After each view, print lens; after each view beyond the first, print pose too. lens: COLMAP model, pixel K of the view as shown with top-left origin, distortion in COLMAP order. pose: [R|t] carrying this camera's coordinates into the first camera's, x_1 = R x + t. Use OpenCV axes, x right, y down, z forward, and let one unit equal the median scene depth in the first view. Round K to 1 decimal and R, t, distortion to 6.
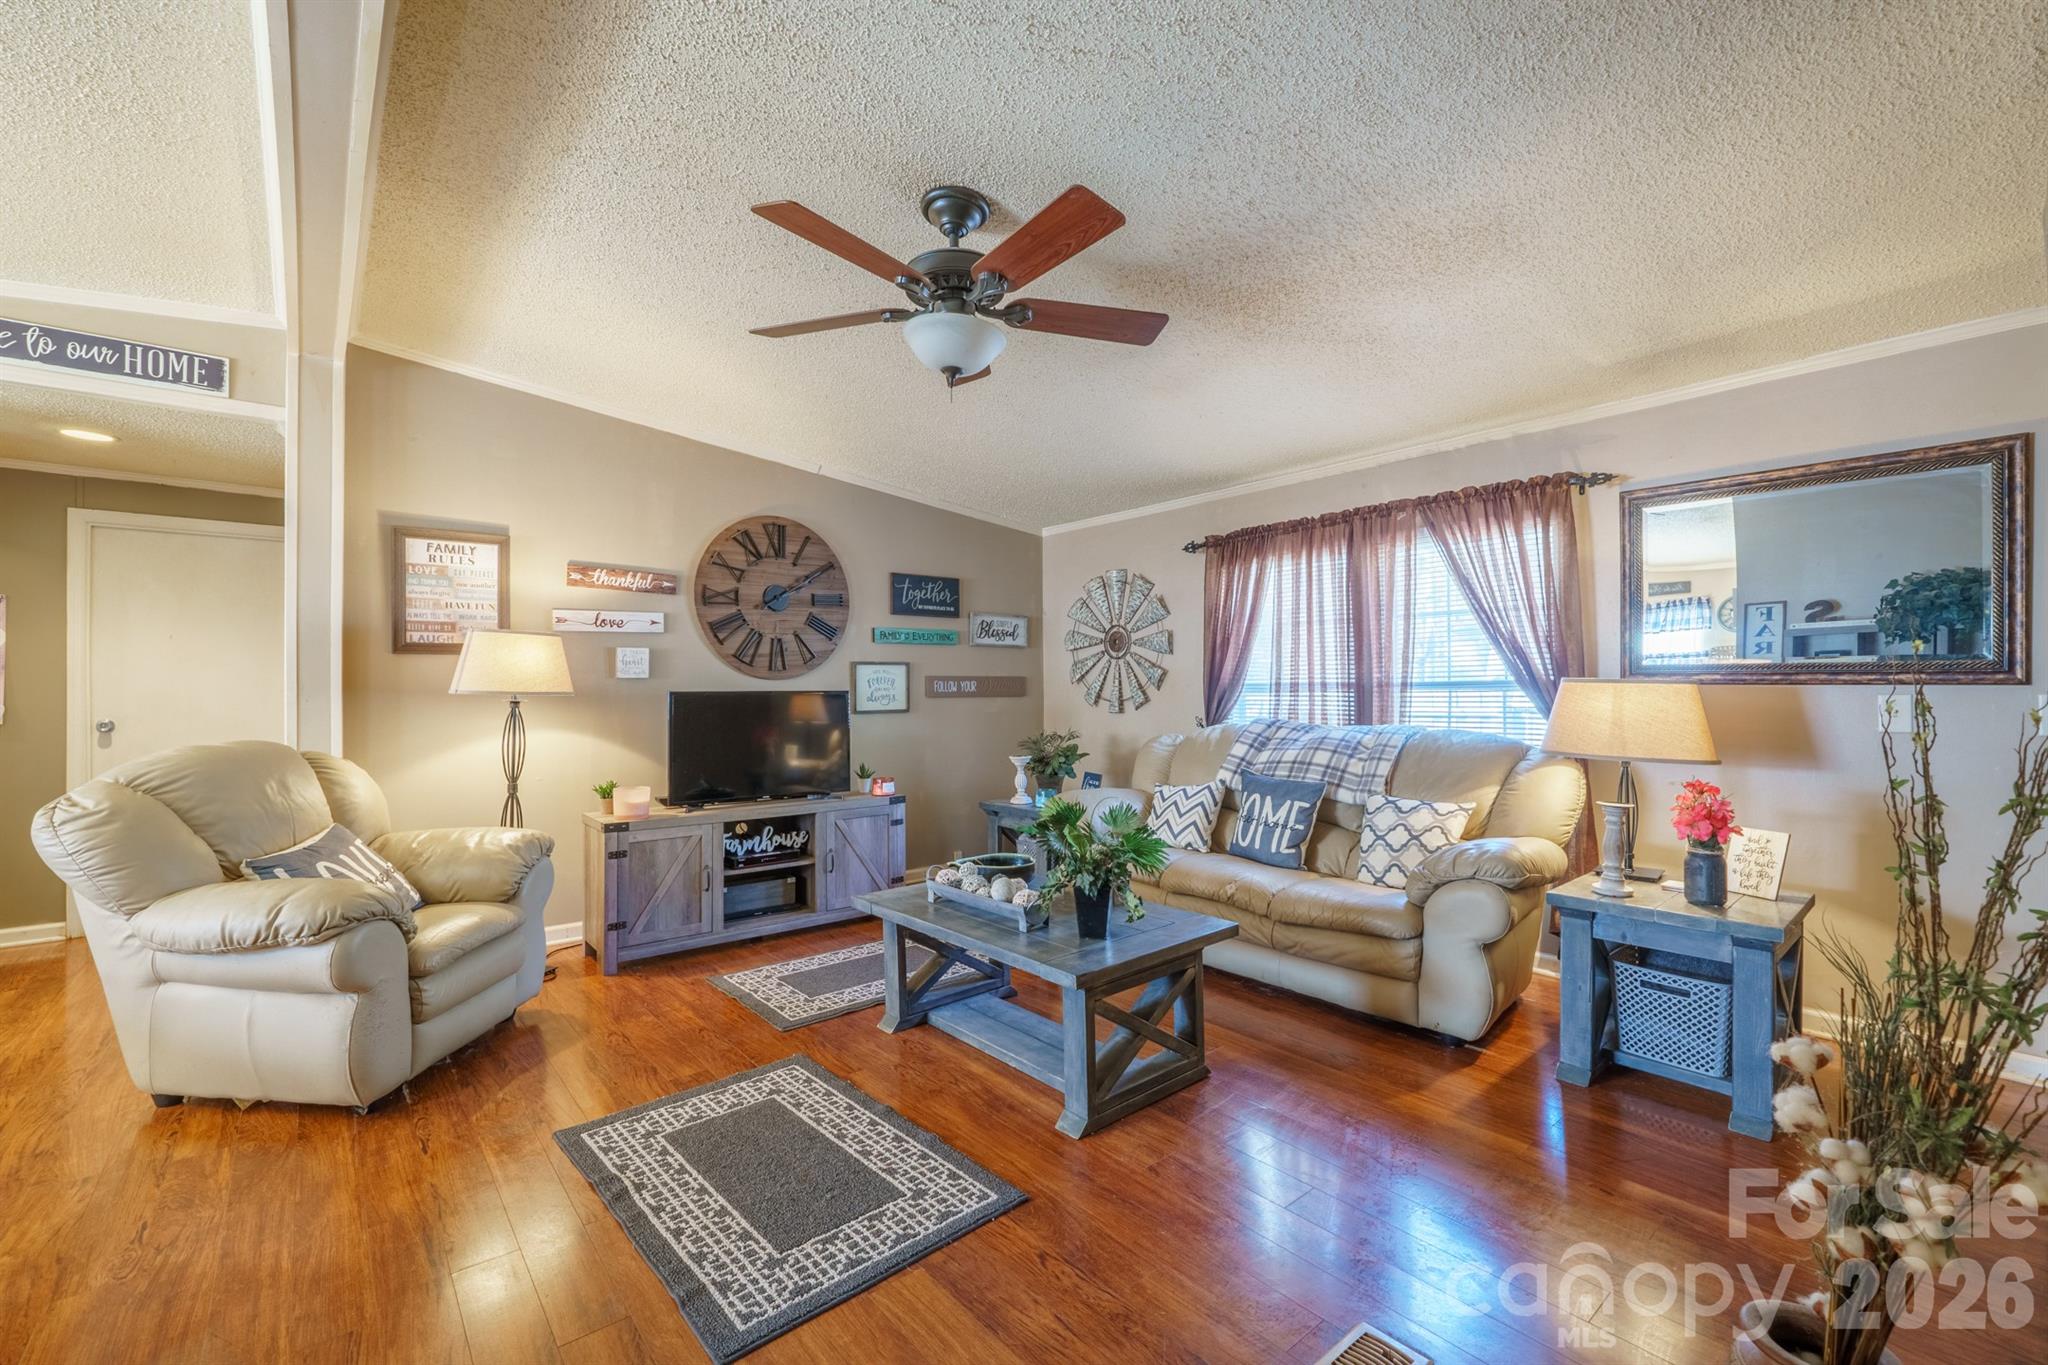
lens RADIAL K [[866.1, 0, 1022.7], [0, 866.1, 683.4], [0, 0, 1]] dist [-0.005114, -0.000516]
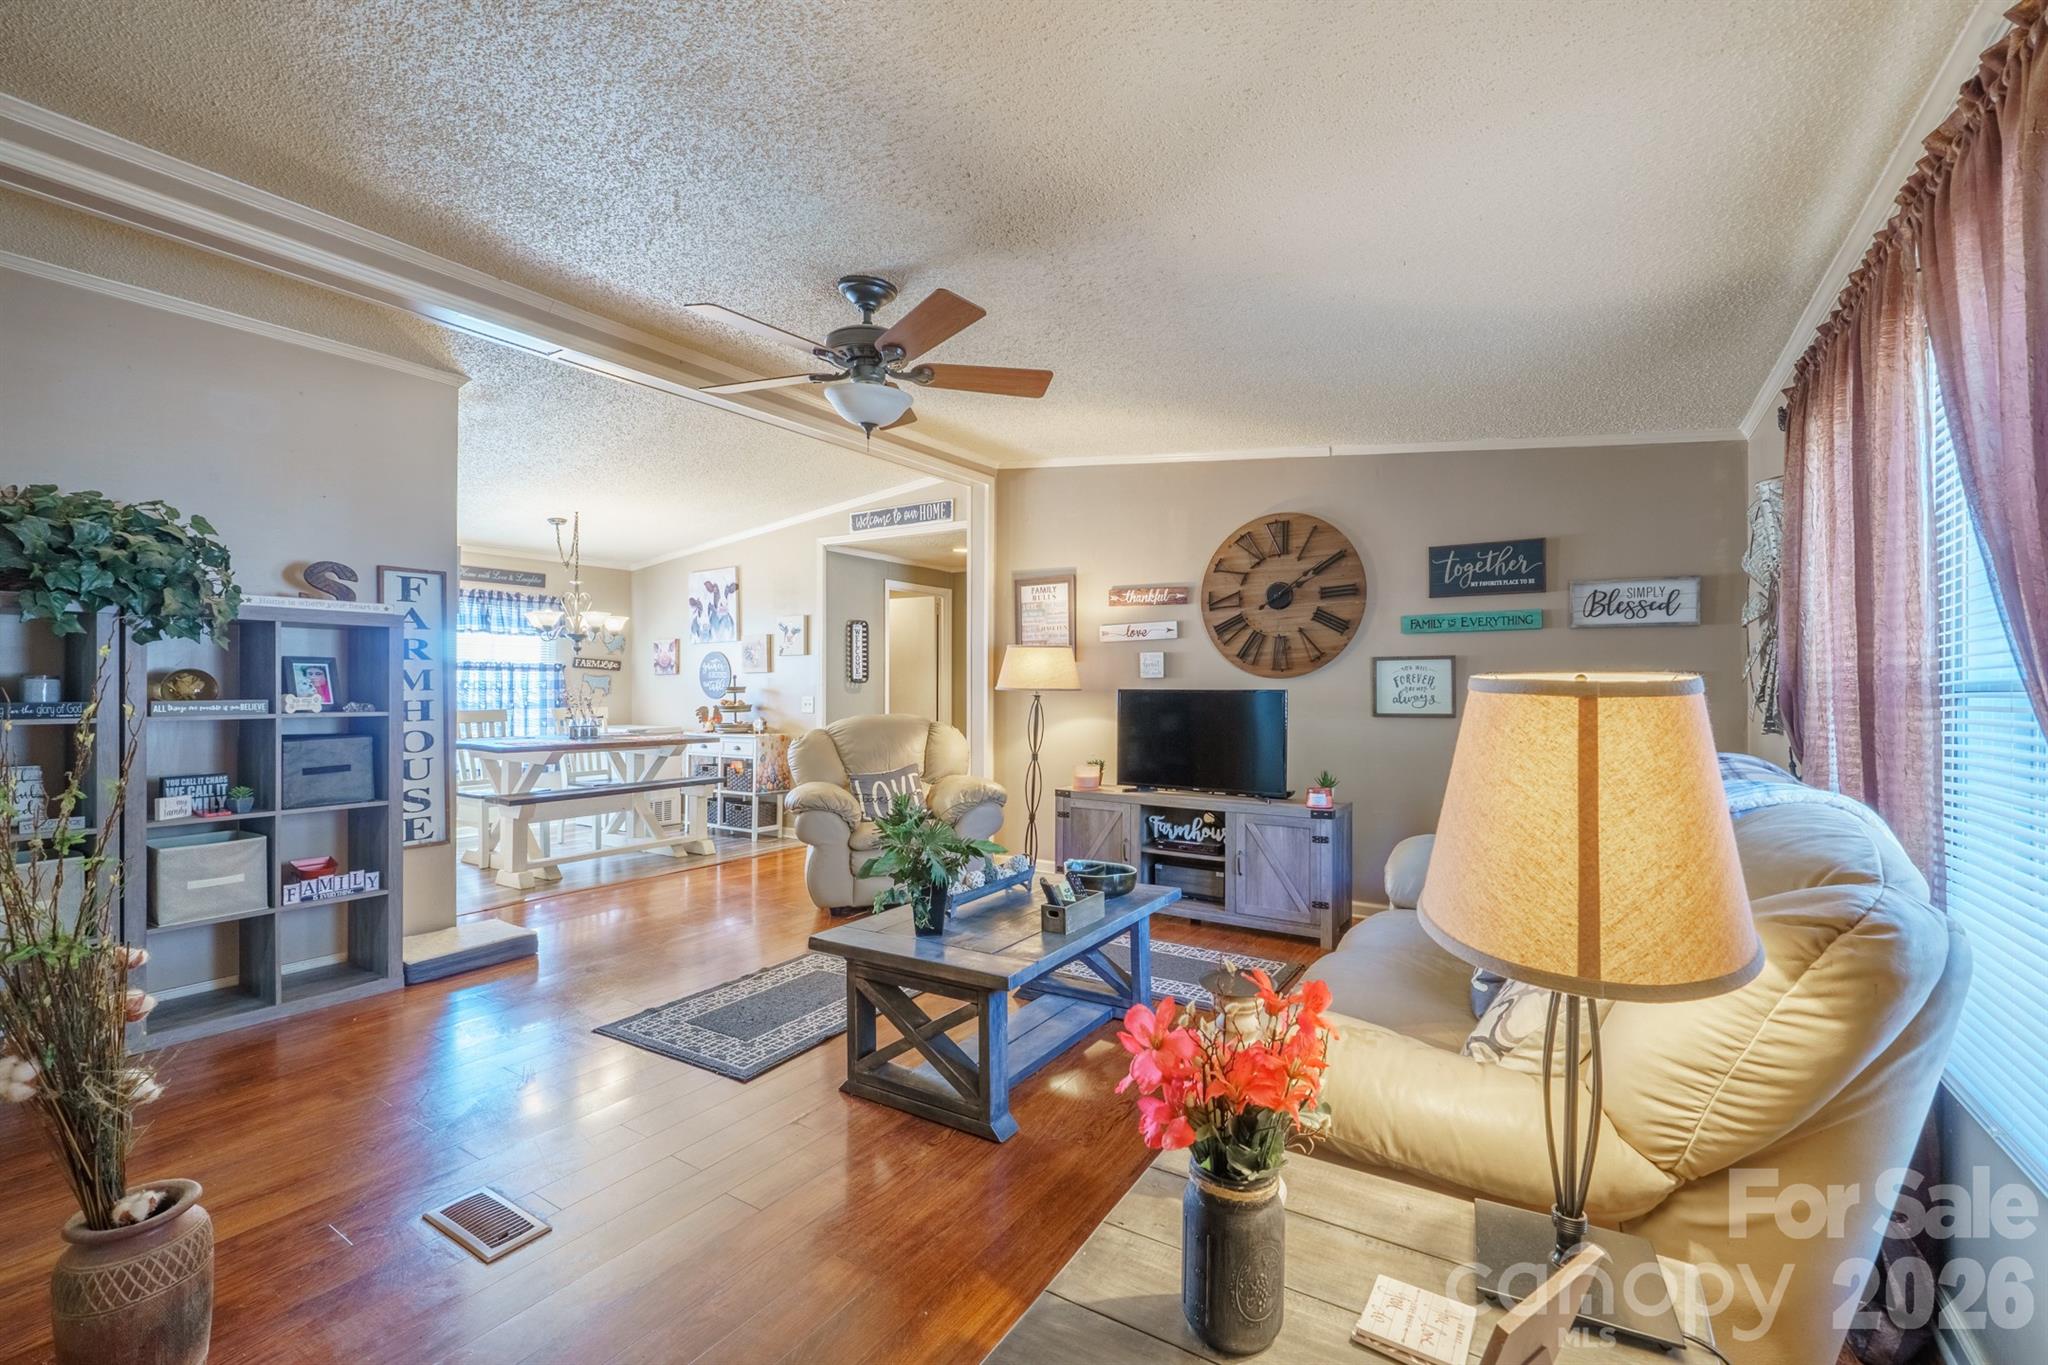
lens RADIAL K [[866.1, 0, 1022.7], [0, 866.1, 681.3], [0, 0, 1]] dist [-0.005114, -0.000516]
pose [[0.294848, -0.000722, -0.955544, 0.609466], [0.001468, 0.999999, -0.000302, -0.001059], [0.955543, -0.001313, 0.294849, 0.453098]]
